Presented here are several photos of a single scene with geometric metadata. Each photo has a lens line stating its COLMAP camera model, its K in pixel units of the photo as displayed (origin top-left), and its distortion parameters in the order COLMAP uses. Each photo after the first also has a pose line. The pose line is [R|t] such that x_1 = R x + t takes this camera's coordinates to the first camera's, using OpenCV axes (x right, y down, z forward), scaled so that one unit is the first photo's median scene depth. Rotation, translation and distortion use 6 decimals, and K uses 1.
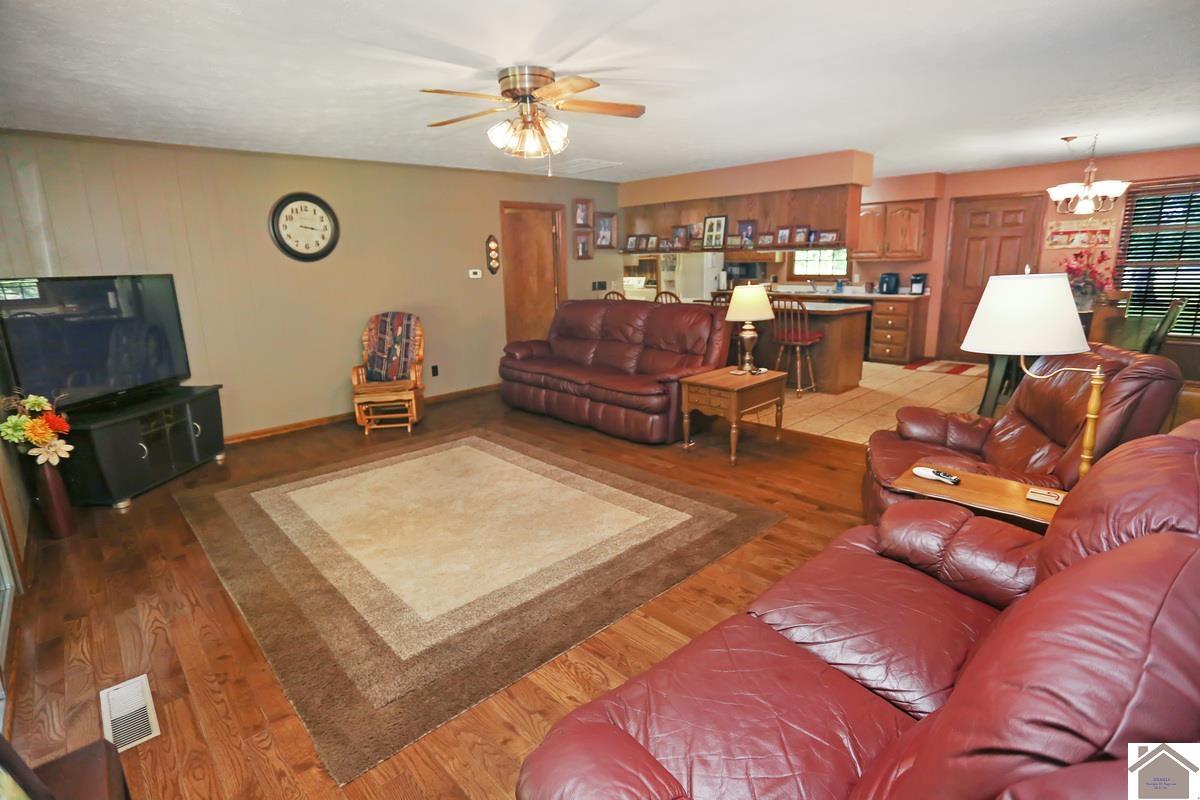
lens RADIAL K [[585.2, 0, 600.0], [0, 585.2, 400.0], [0, 0, 1]] dist [-0.067590, 0.031204]
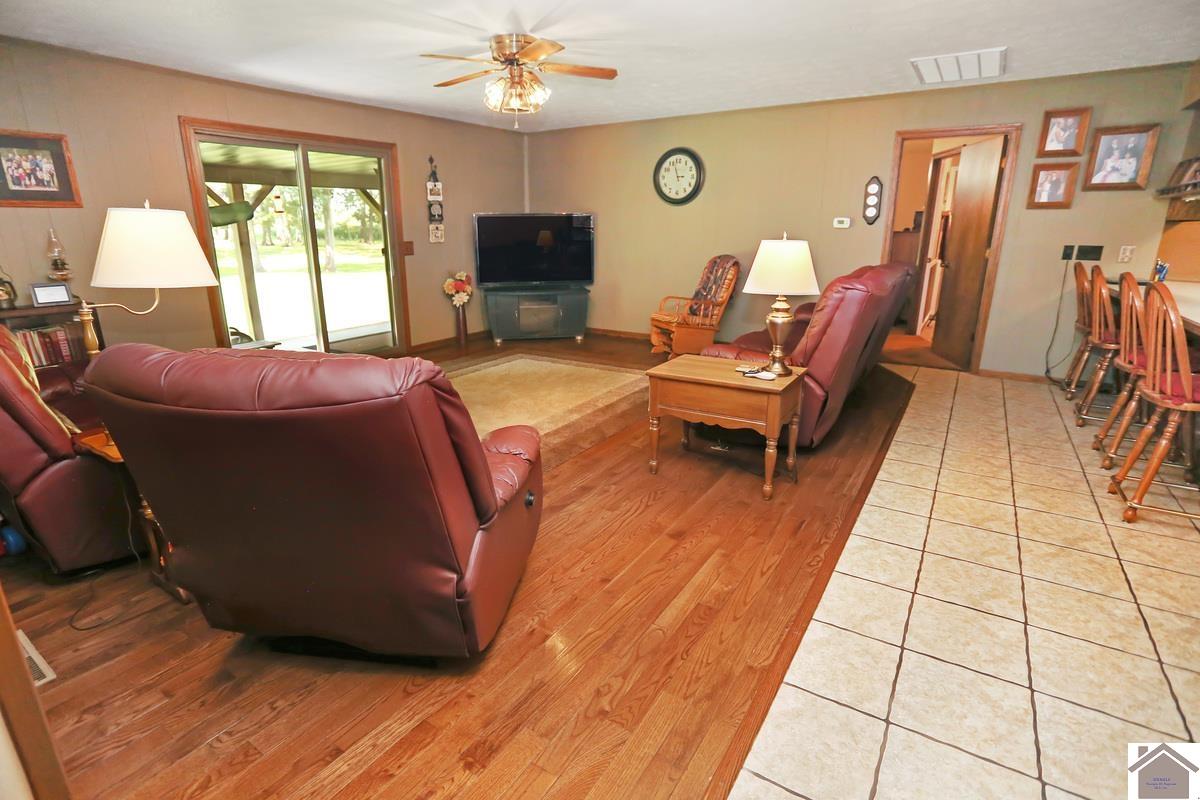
lens RADIAL K [[585.2, 0, 600.0], [0, 585.2, 400.0], [0, 0, 1]] dist [-0.067590, 0.031204]
pose [[0.234291, 0.298478, -0.925213, 0.517167], [-0.229038, 0.941860, 0.245849, -0.086590], [0.944801, 0.154309, 0.289032, 0.405623]]
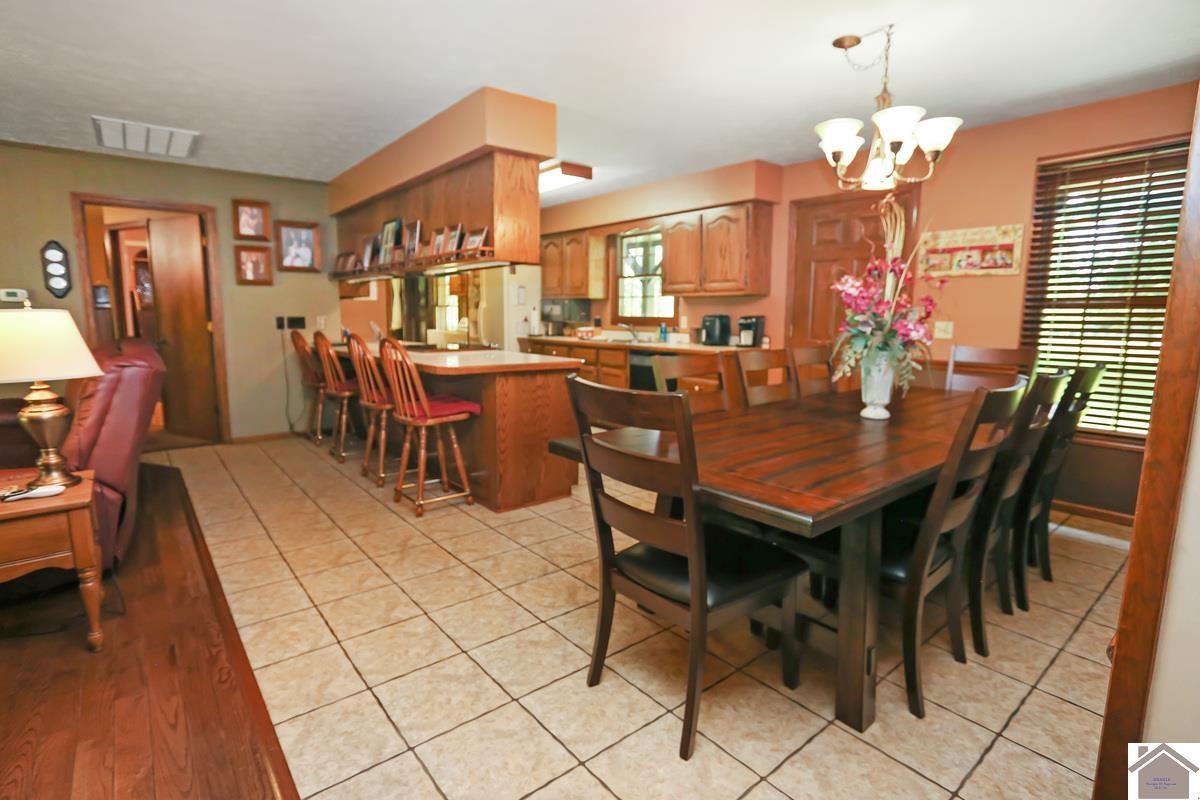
lens RADIAL K [[585.2, 0, 600.0], [0, 585.2, 400.0], [0, 0, 1]] dist [-0.067590, 0.031204]
pose [[0.996955, 0.041186, -0.066216, 0.463539], [-0.046613, 0.995490, -0.082627, -0.065669], [0.062514, 0.085462, 0.994378, 0.359298]]
